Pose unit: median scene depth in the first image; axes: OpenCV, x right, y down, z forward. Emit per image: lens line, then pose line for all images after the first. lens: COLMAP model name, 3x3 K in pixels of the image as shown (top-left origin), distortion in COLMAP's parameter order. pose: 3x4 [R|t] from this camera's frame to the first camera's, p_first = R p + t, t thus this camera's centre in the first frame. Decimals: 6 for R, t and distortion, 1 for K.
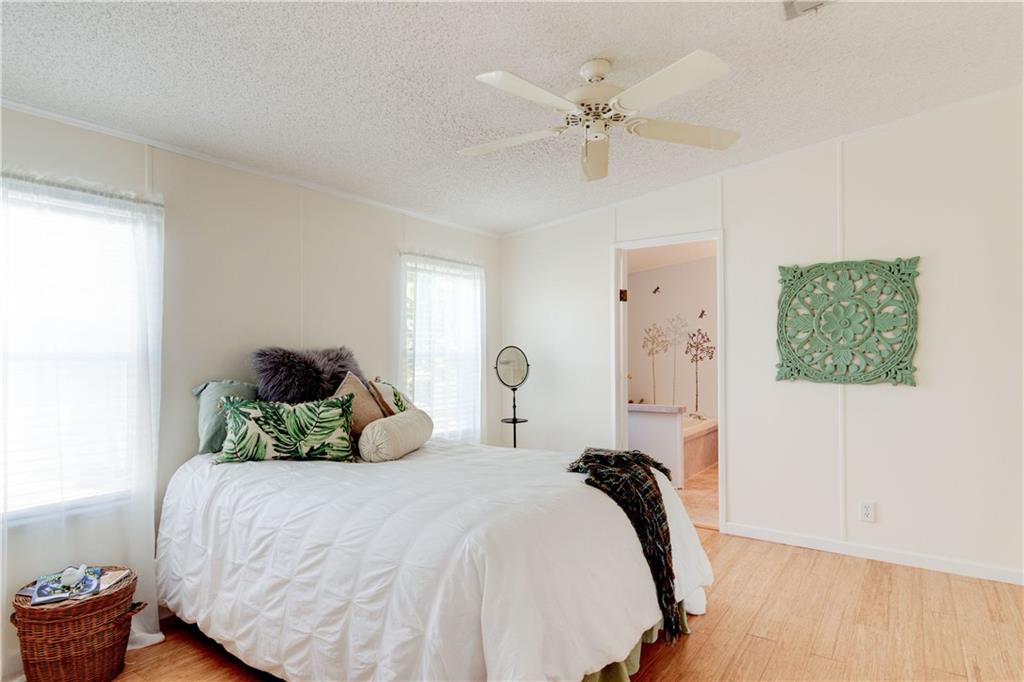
lens RADIAL K [[572.3, 0, 516.1], [0, 572.3, 342.4], [0, 0, 1]] dist [-0.003125, 0.005174]
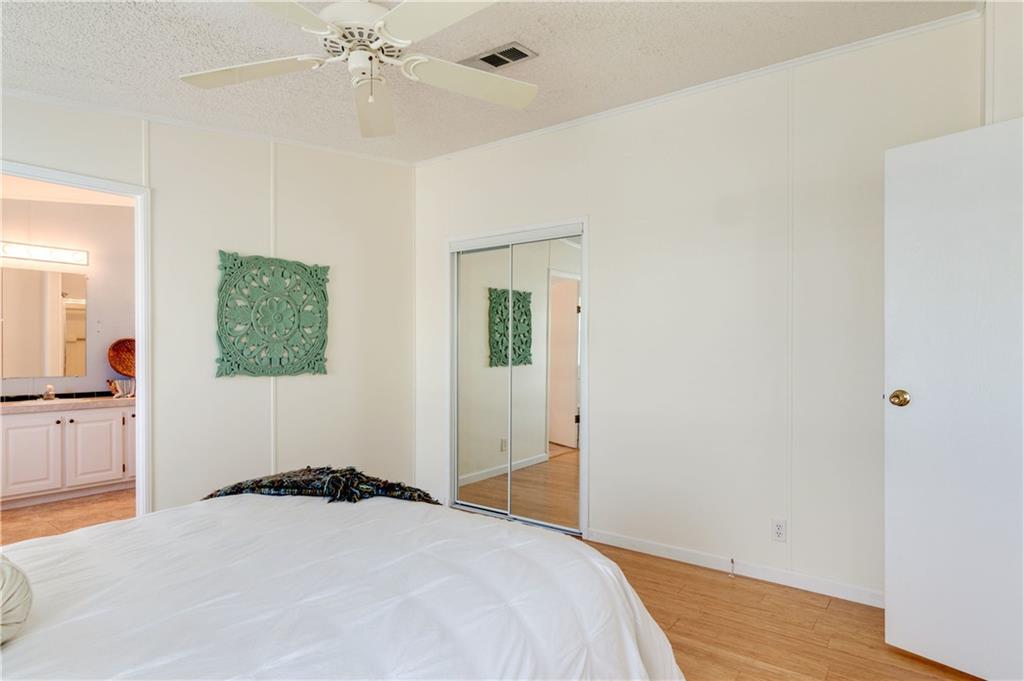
lens RADIAL K [[572.3, 0, 519.0], [0, 572.3, 344.5], [0, 0, 1]] dist [-0.003125, 0.005174]
pose [[0.035958, 0.005821, 0.999336, -0.440434], [-0.016552, 0.999849, -0.005228, 0.012894], [-0.999216, -0.016353, 0.036048, 0.510696]]
